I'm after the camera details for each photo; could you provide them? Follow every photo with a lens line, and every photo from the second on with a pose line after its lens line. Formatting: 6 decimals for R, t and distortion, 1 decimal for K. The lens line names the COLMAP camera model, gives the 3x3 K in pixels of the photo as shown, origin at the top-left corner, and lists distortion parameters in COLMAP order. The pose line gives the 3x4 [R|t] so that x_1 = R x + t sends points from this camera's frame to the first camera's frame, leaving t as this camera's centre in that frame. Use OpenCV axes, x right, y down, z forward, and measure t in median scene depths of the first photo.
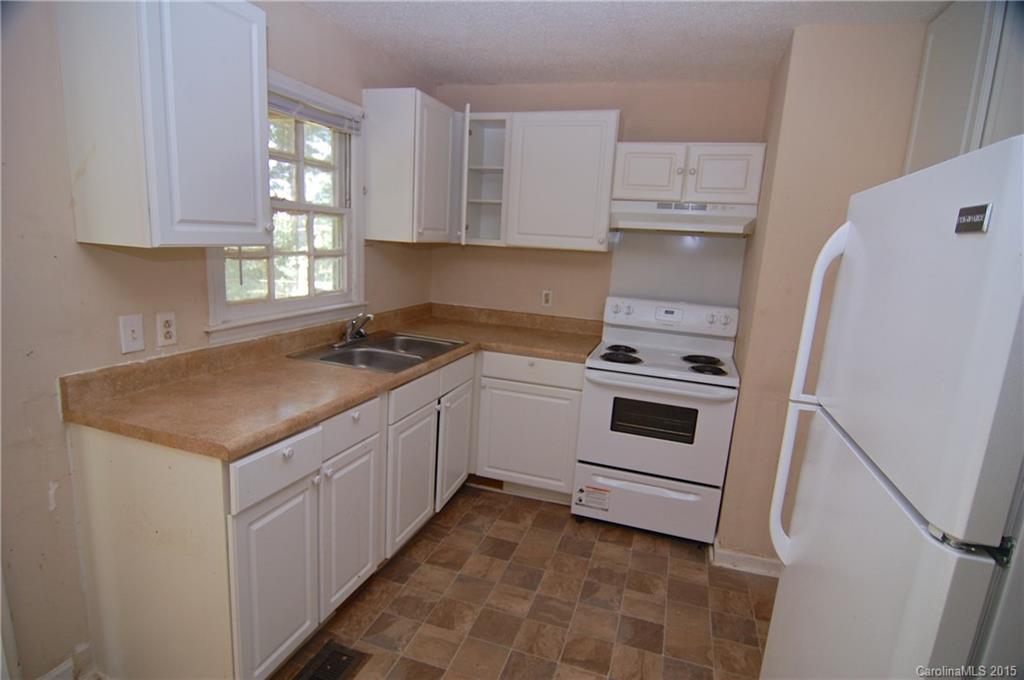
lens RADIAL K [[547.7, 0, 512.3], [0, 547.7, 345.4], [0, 0, 1]] dist [-0.005812, -0.000835]
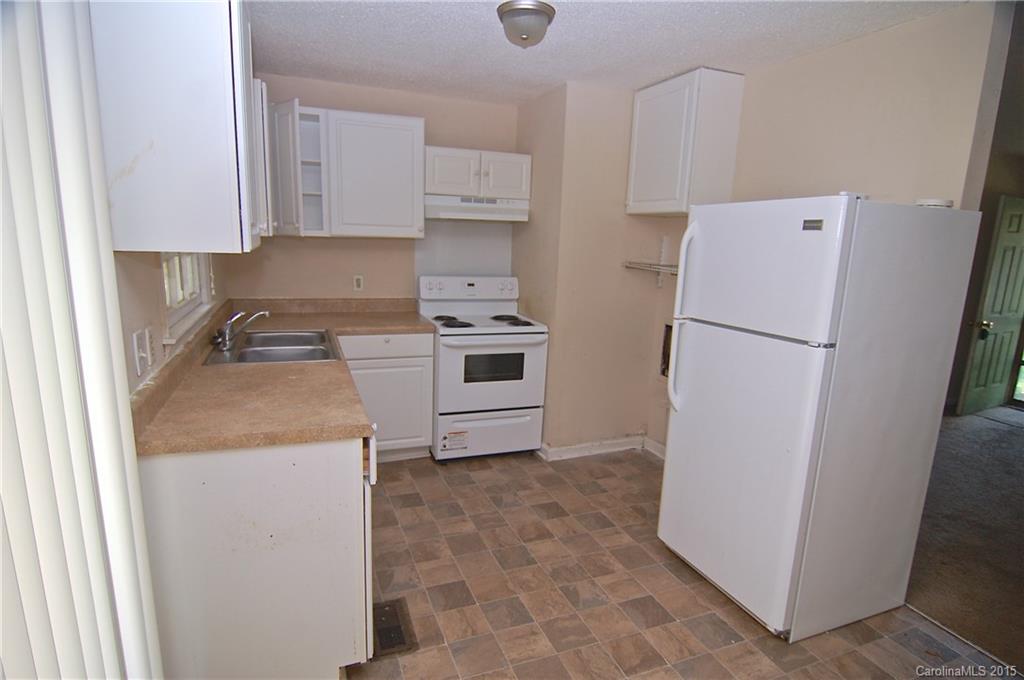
lens RADIAL K [[547.7, 0, 509.6], [0, 547.7, 342.3], [0, 0, 1]] dist [-0.005812, -0.000835]
pose [[0.773369, -0.151781, 0.615518, -0.470904], [0.133378, 0.988140, 0.076084, -0.015165], [-0.619767, 0.023255, 0.784441, -0.036794]]
